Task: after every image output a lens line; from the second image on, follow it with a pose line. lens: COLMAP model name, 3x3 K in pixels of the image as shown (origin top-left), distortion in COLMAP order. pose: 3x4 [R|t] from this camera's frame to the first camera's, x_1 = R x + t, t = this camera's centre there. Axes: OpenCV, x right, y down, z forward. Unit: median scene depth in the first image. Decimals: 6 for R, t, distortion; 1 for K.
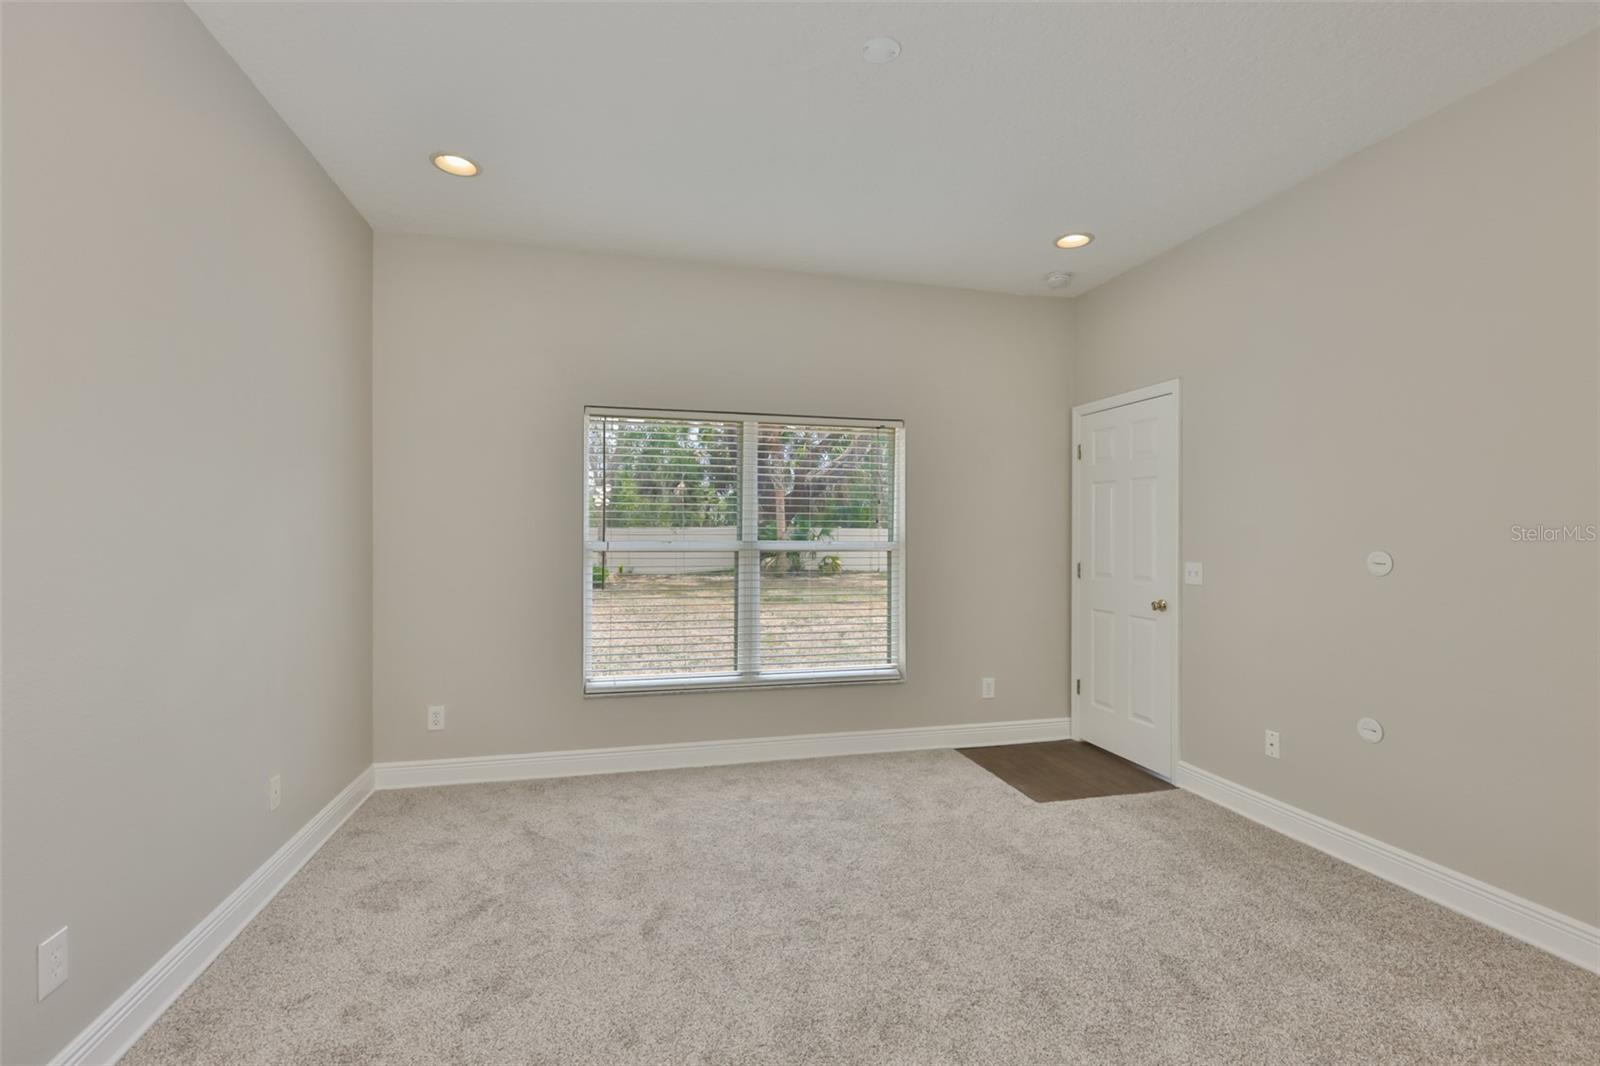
lens RADIAL K [[683.9, 0, 839.2], [0, 683.9, 521.2], [0, 0, 1]] dist [0.001760, -0.001042]
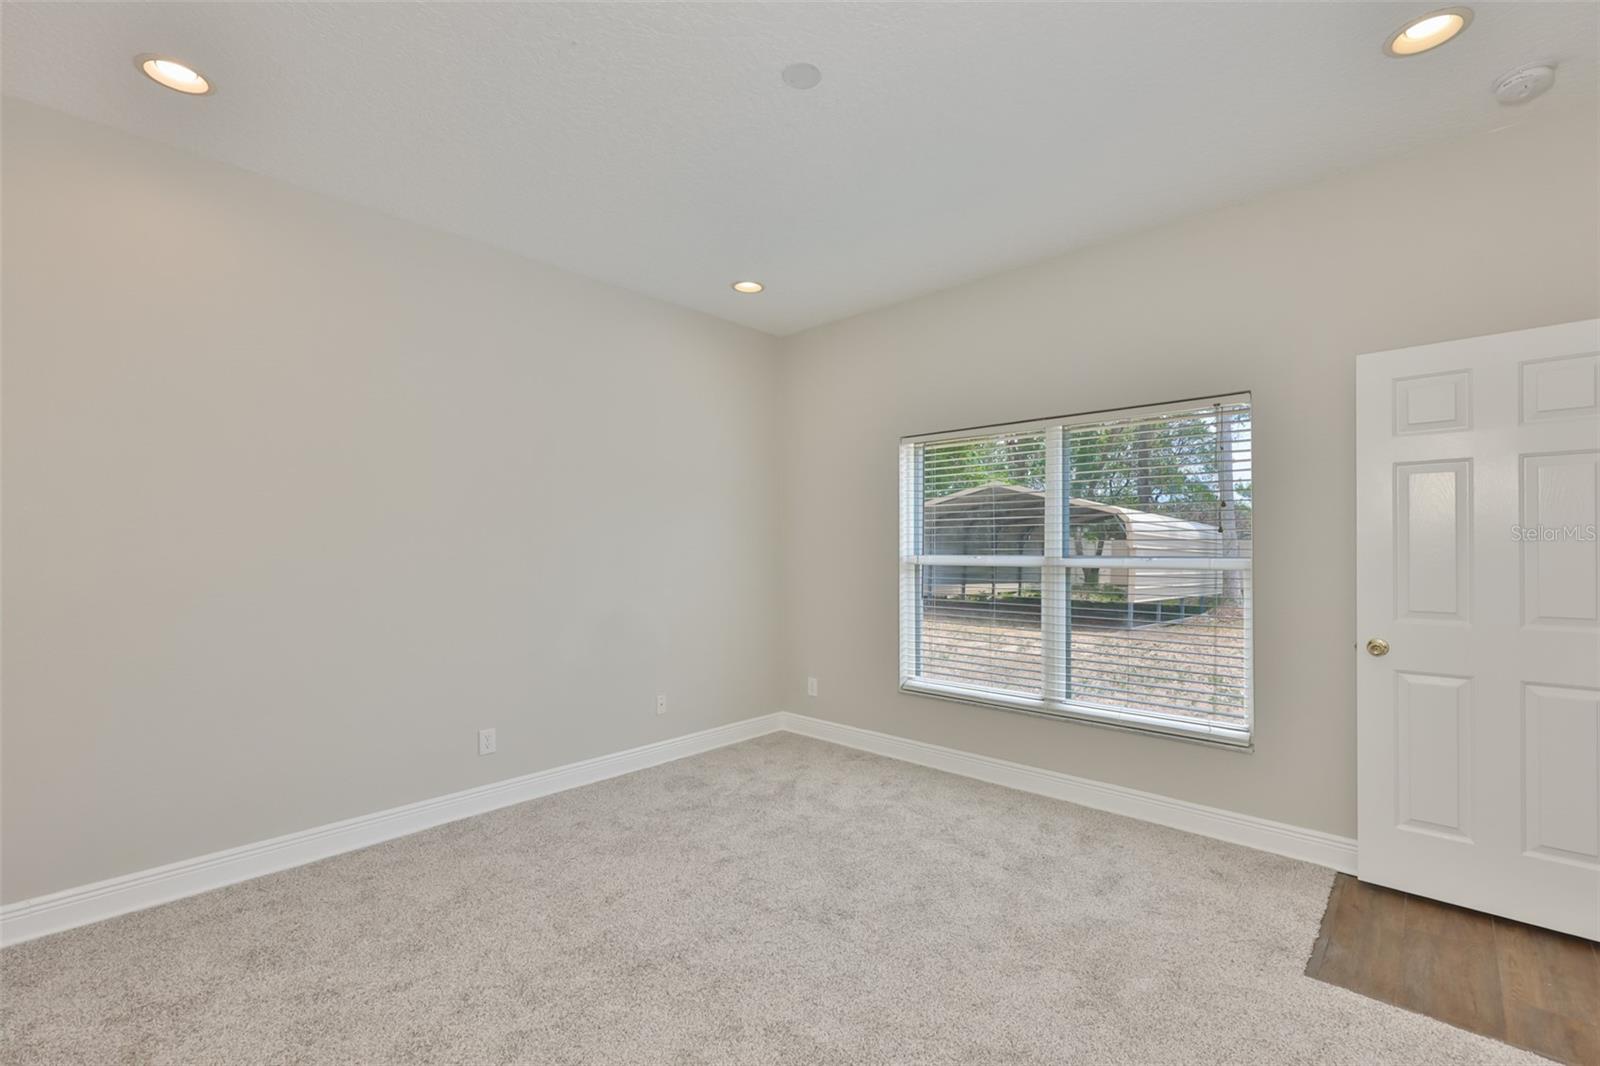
lens RADIAL K [[683.9, 0, 798.7], [0, 683.9, 544.5], [0, 0, 1]] dist [0.001760, -0.001042]
pose [[0.544610, -0.007583, -0.838655, 0.547616], [0.028181, 0.999560, 0.009262, -0.006822], [0.838216, -0.028679, 0.544584, 0.259879]]
